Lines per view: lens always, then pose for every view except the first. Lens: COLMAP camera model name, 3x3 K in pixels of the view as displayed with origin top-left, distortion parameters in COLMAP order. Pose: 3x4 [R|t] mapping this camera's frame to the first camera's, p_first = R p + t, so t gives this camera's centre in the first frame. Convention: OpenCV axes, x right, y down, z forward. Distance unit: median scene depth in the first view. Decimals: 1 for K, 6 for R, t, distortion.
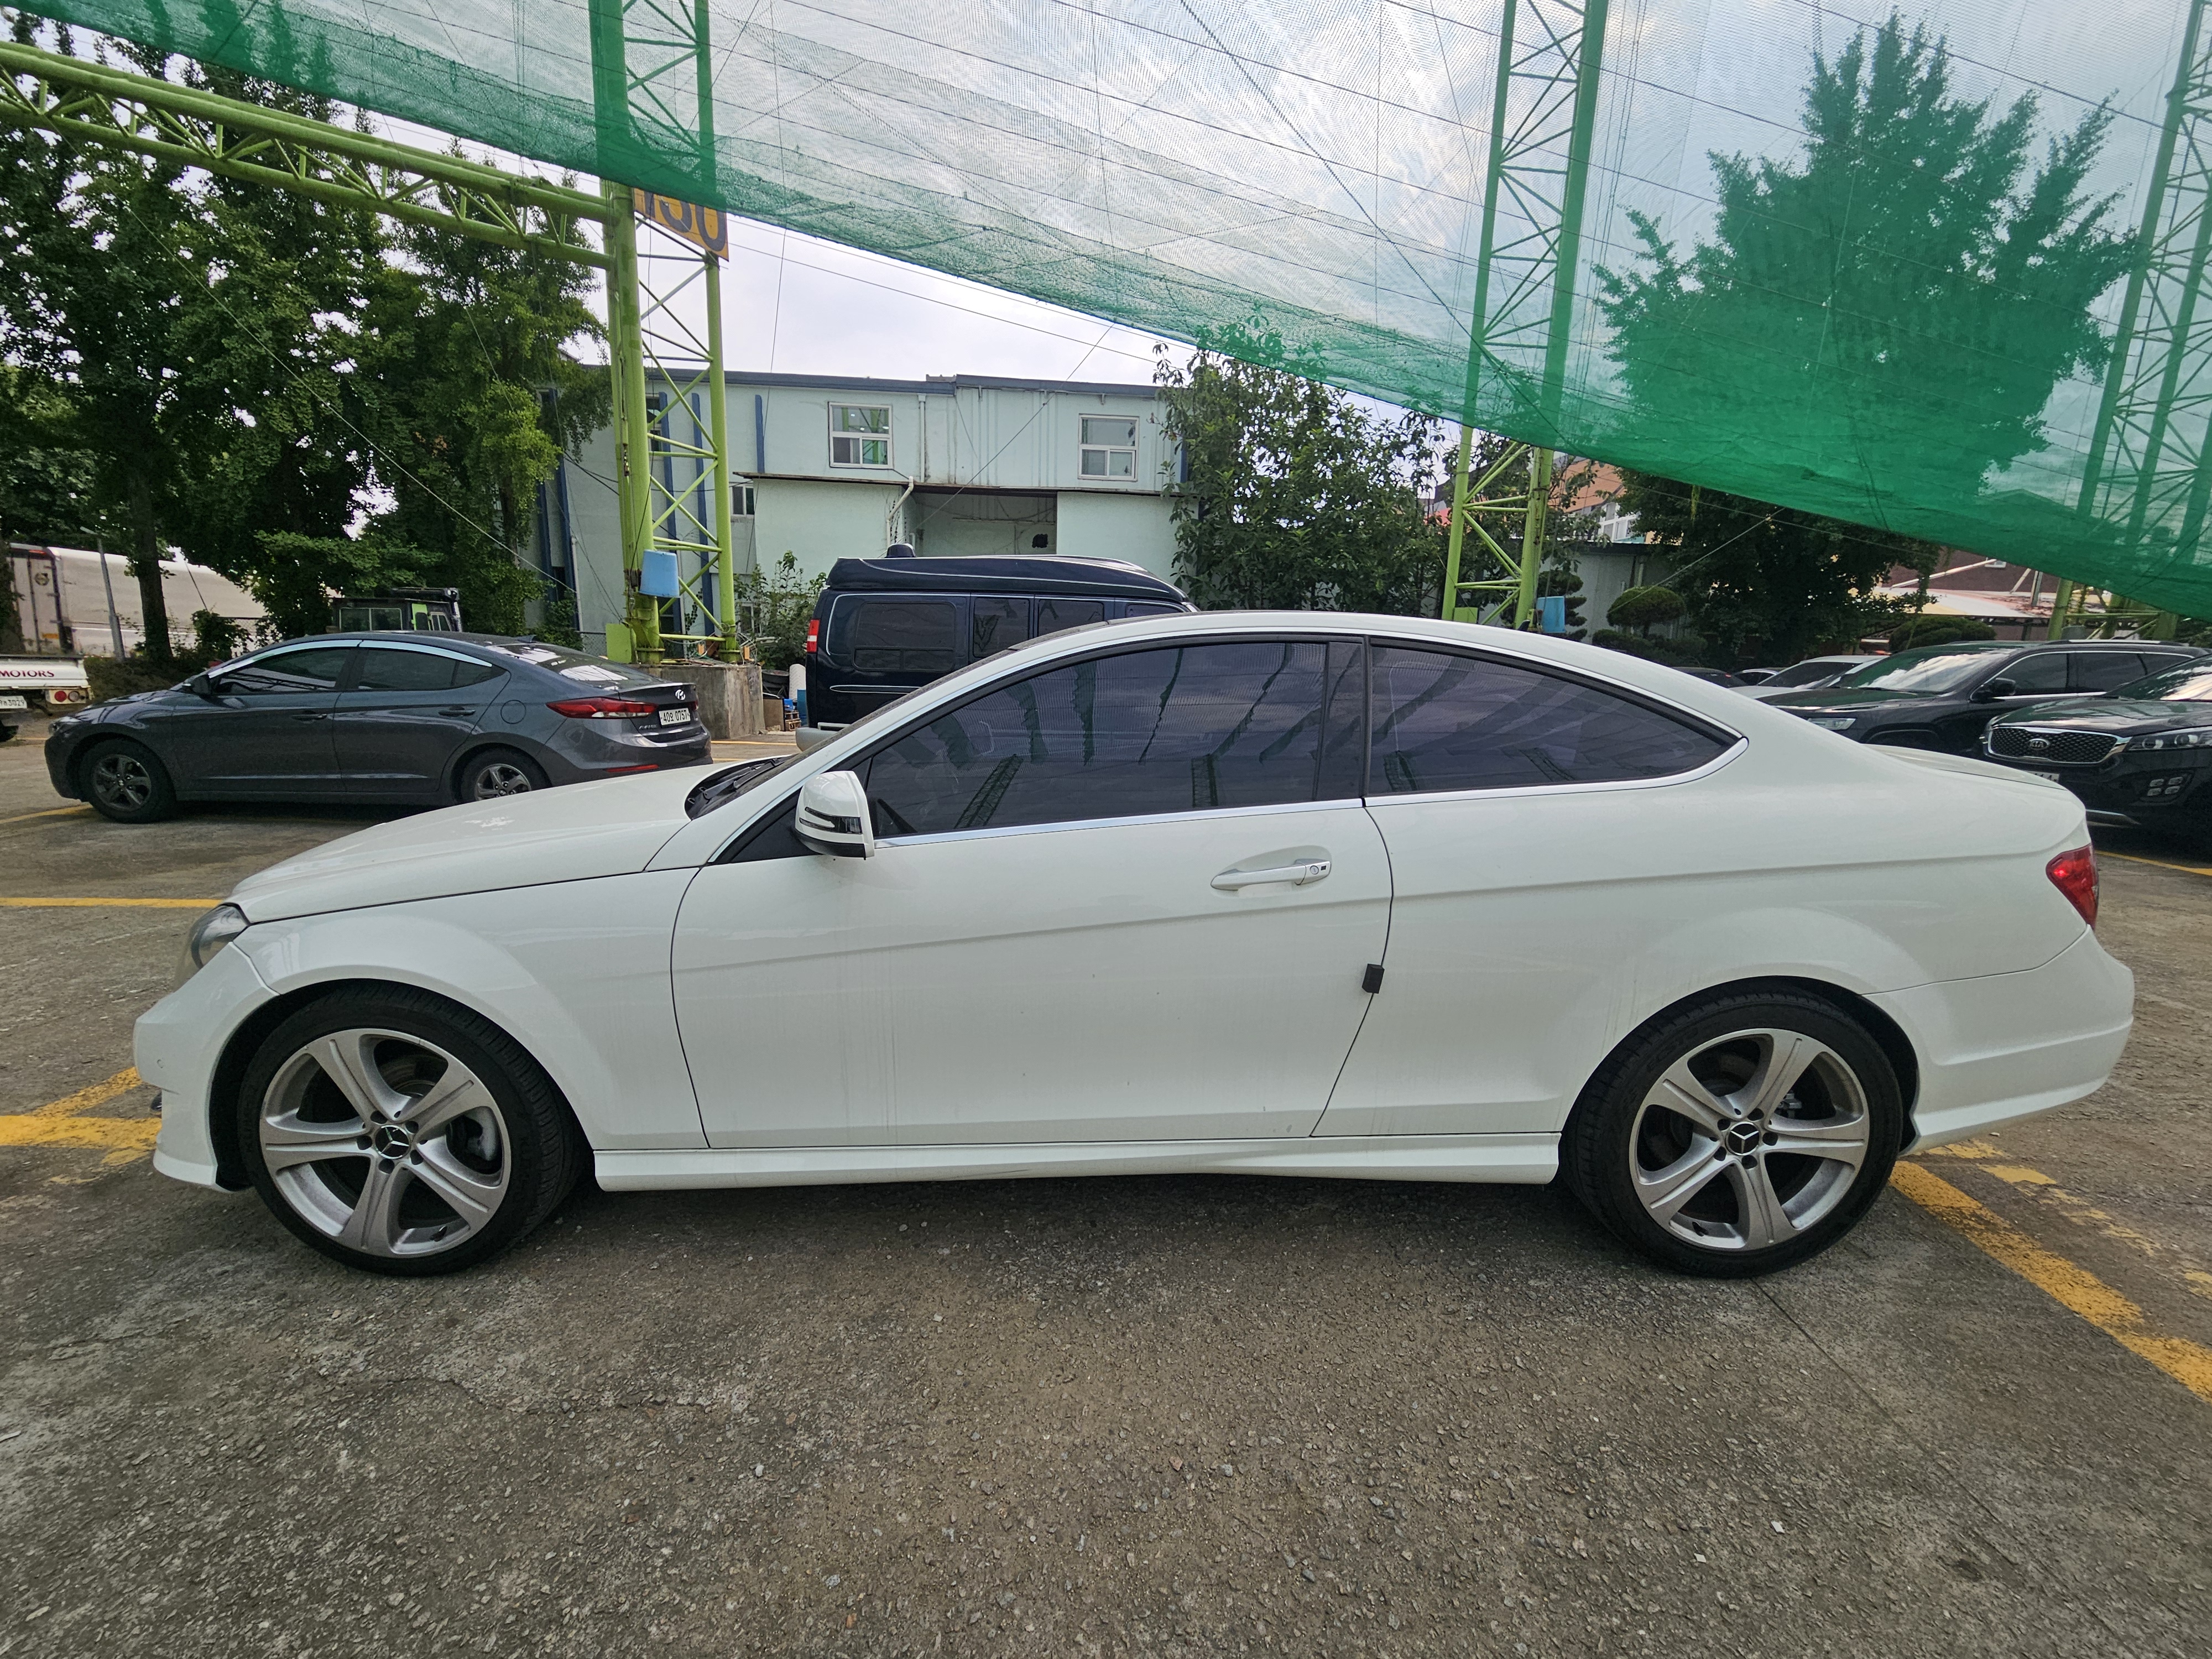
lens RADIAL K [[910.7, 0, 1104.2], [0, 910.7, 844.3], [0, 0, 1]] dist [0.002760, -0.003289]
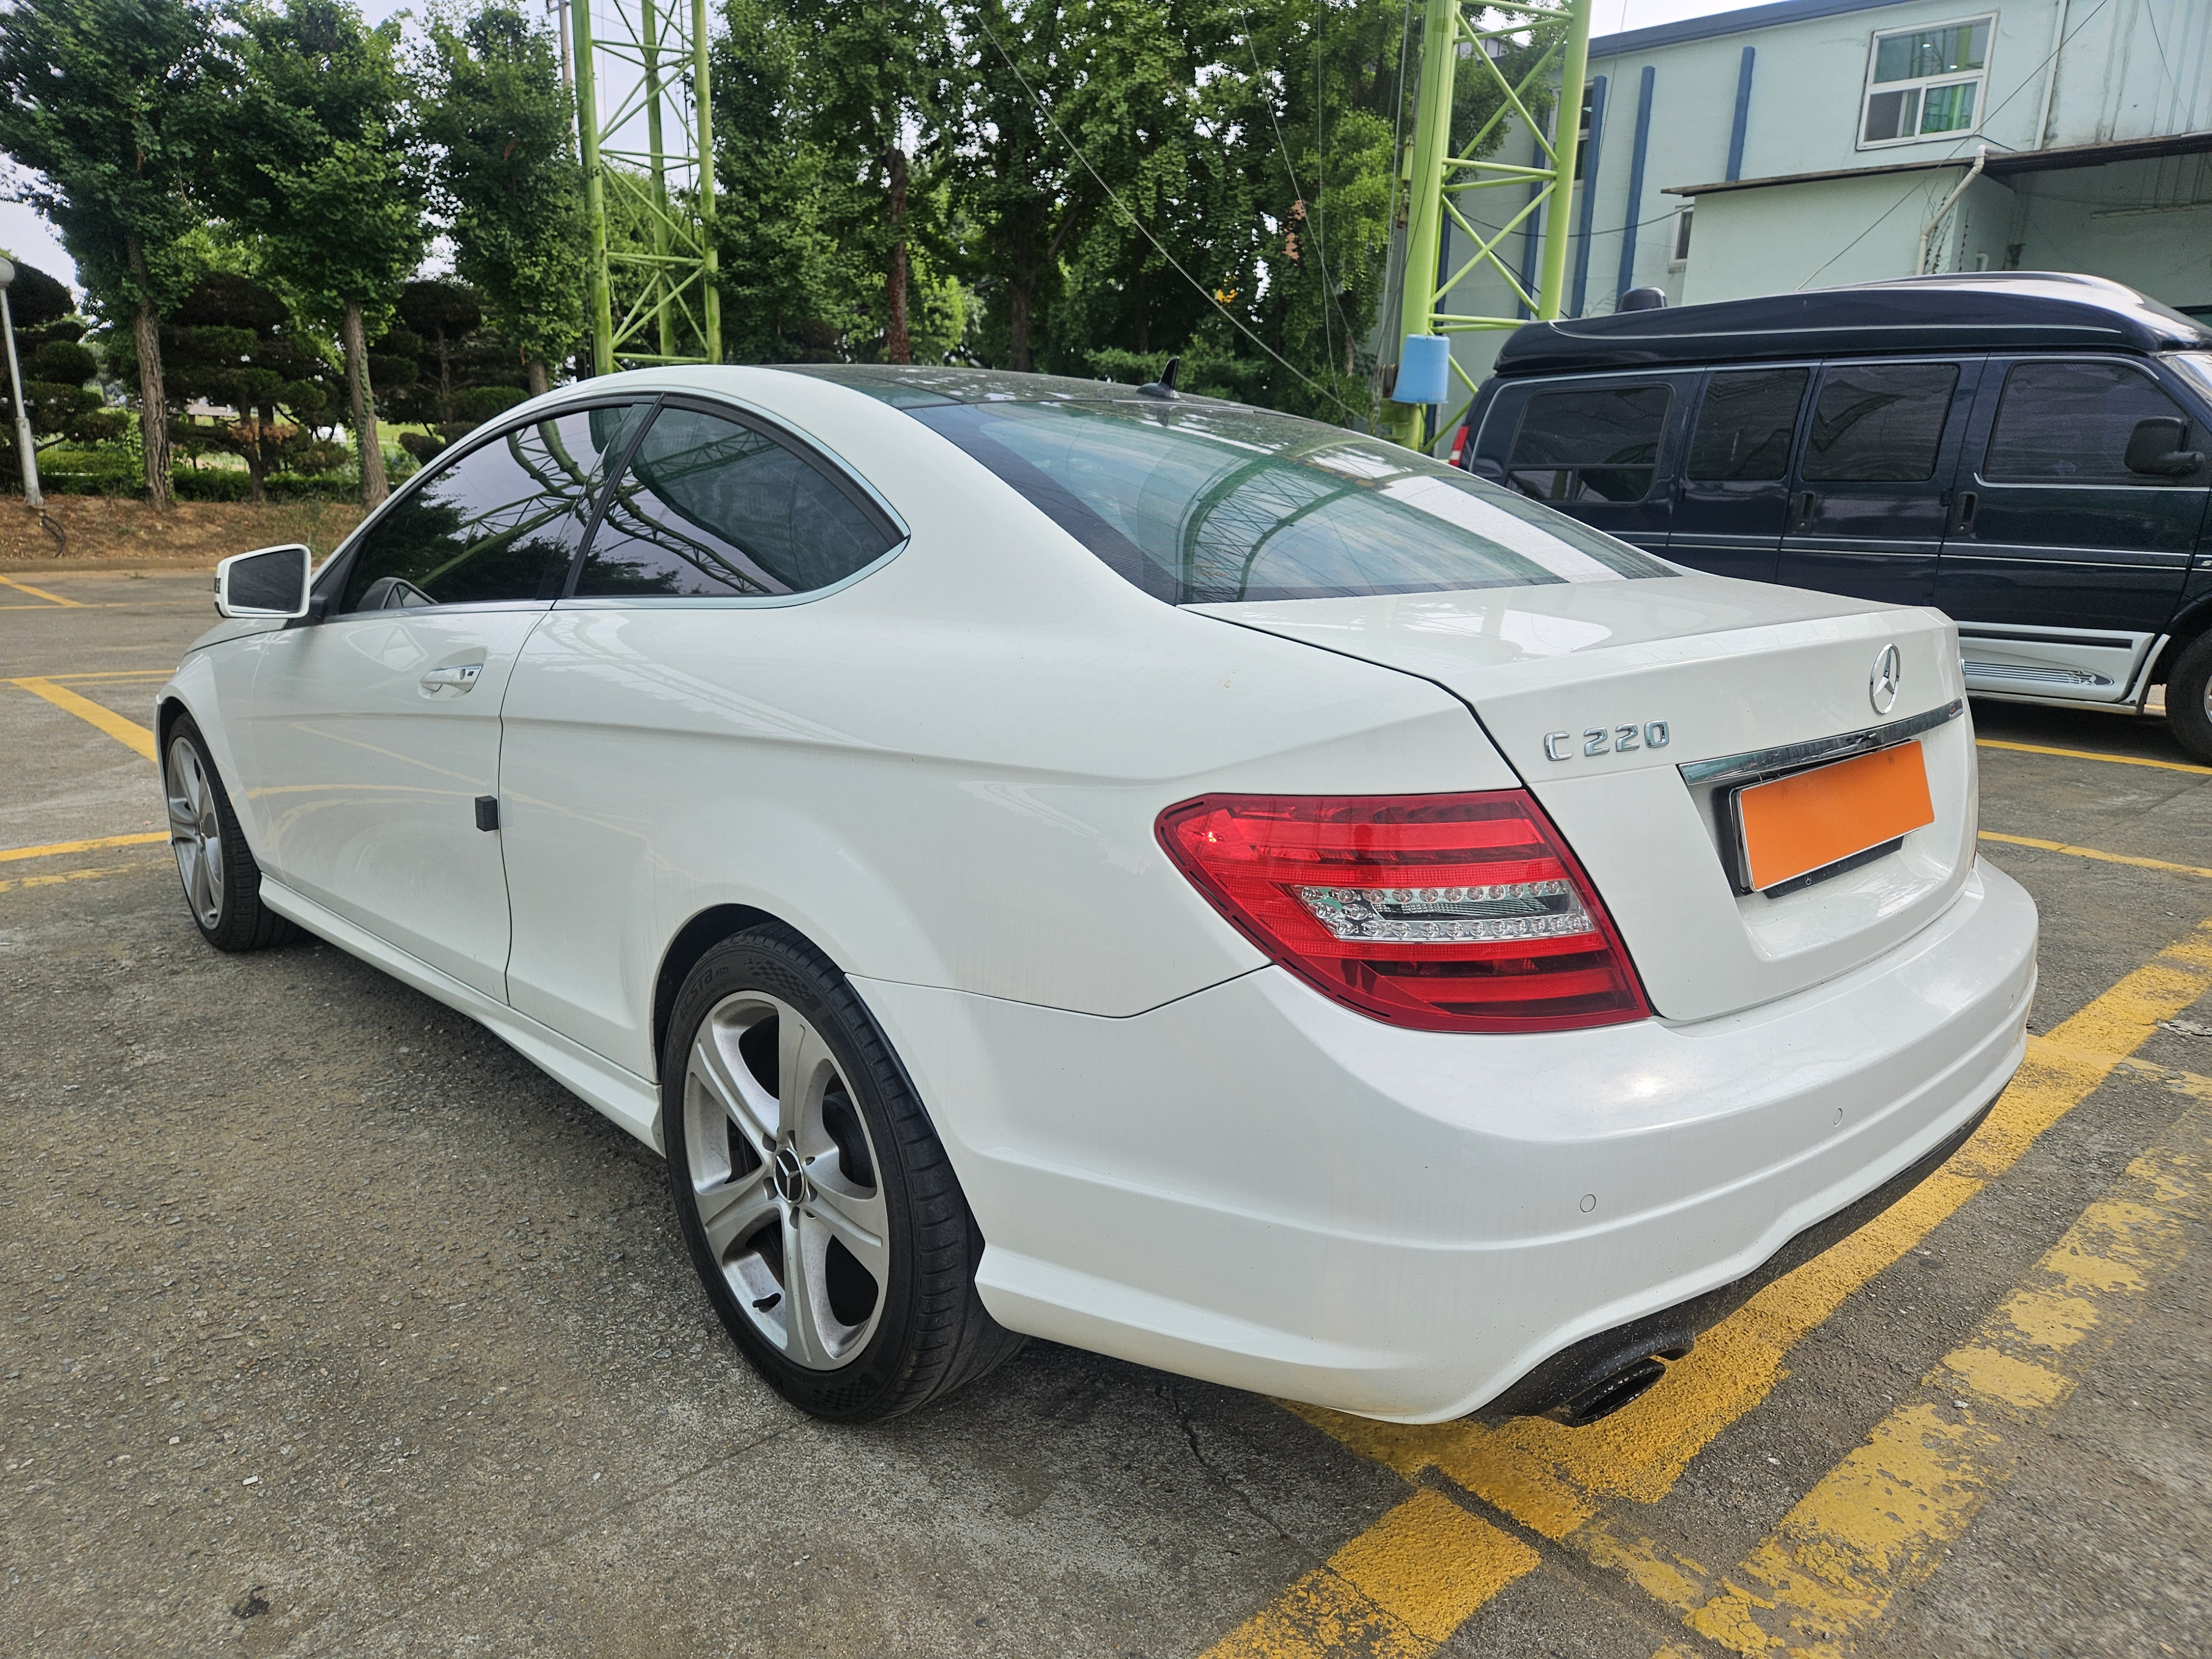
lens RADIAL K [[1496.1, 0, 1099.9], [0, 1496.1, 855.8], [0, 0, 1]] dist [0.067800, -0.062344]
pose [[0.674568, 0.165908, -0.719328, 0.169113], [-0.146906, 0.985098, 0.089440, -0.001944], [0.723447, 0.045340, 0.688889, 0.046605]]
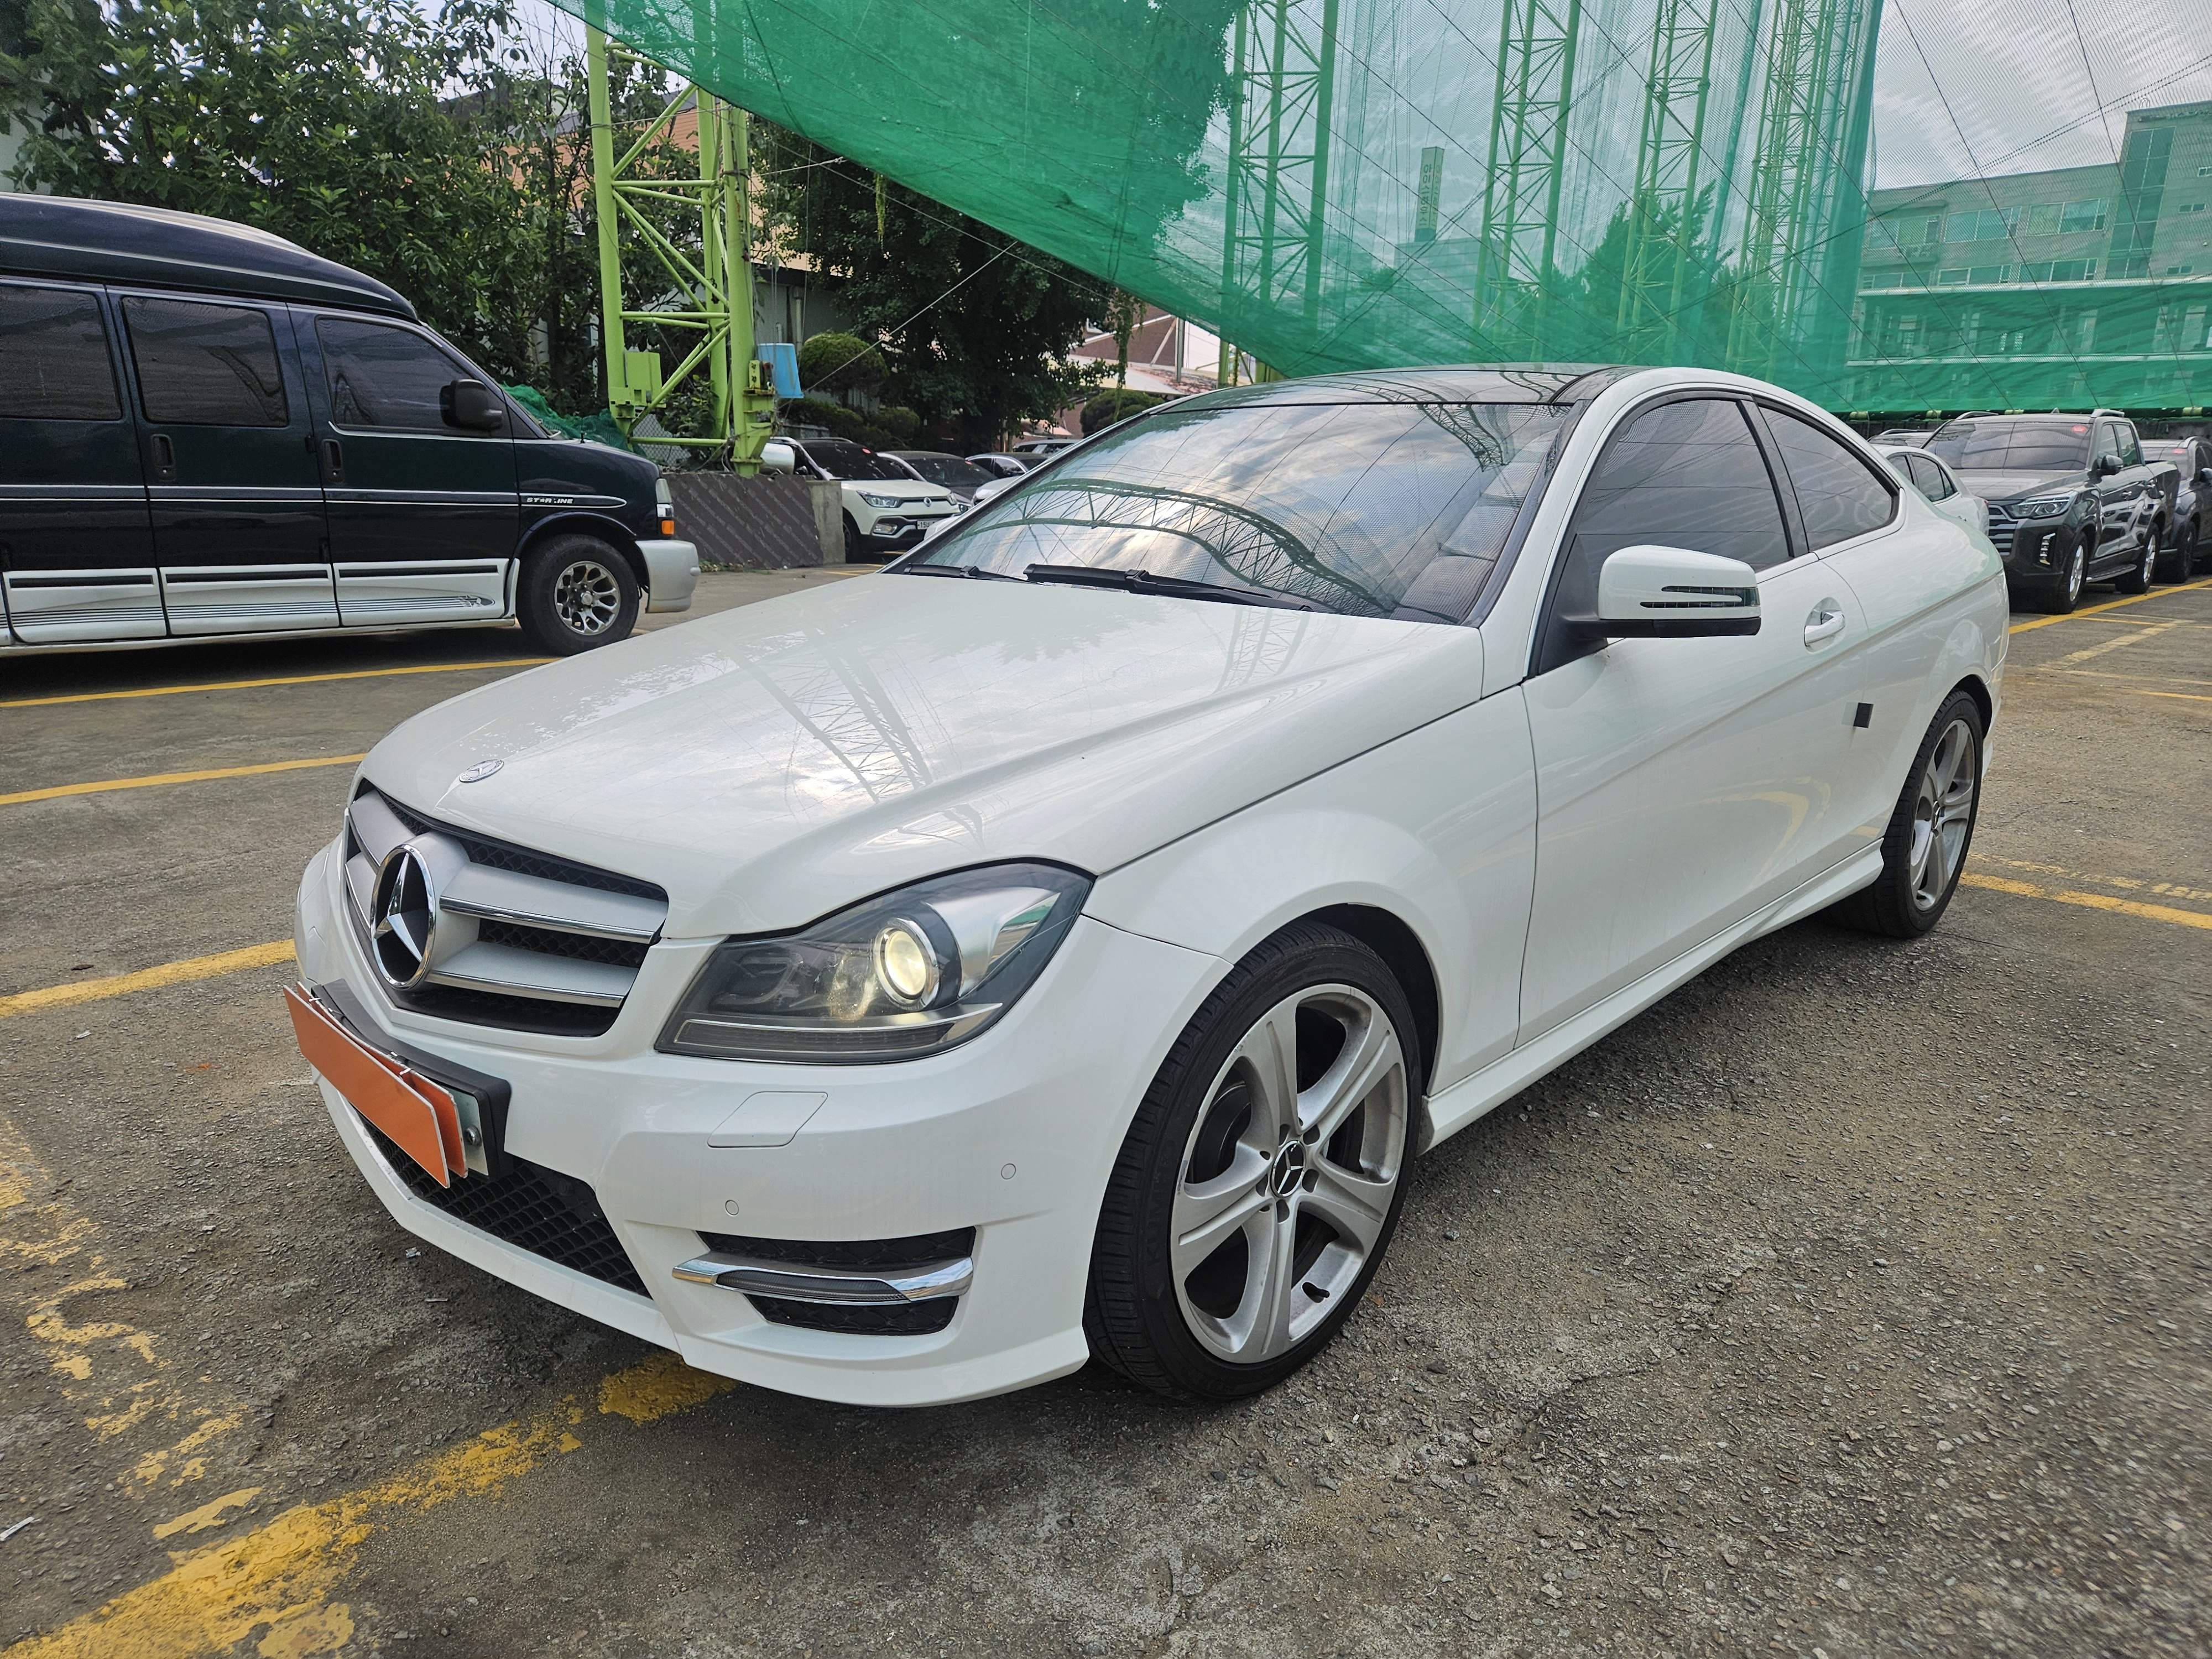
lens RADIAL K [[1496.1, 0, 1099.9], [0, 1496.1, 855.8], [0, 0, 1]] dist [0.067800, -0.062344]
pose [[0.695935, -0.185323, 0.693779, -0.164663], [0.138123, 0.982631, 0.123929, -0.003728], [-0.704696, 0.009580, 0.709445, 0.036415]]
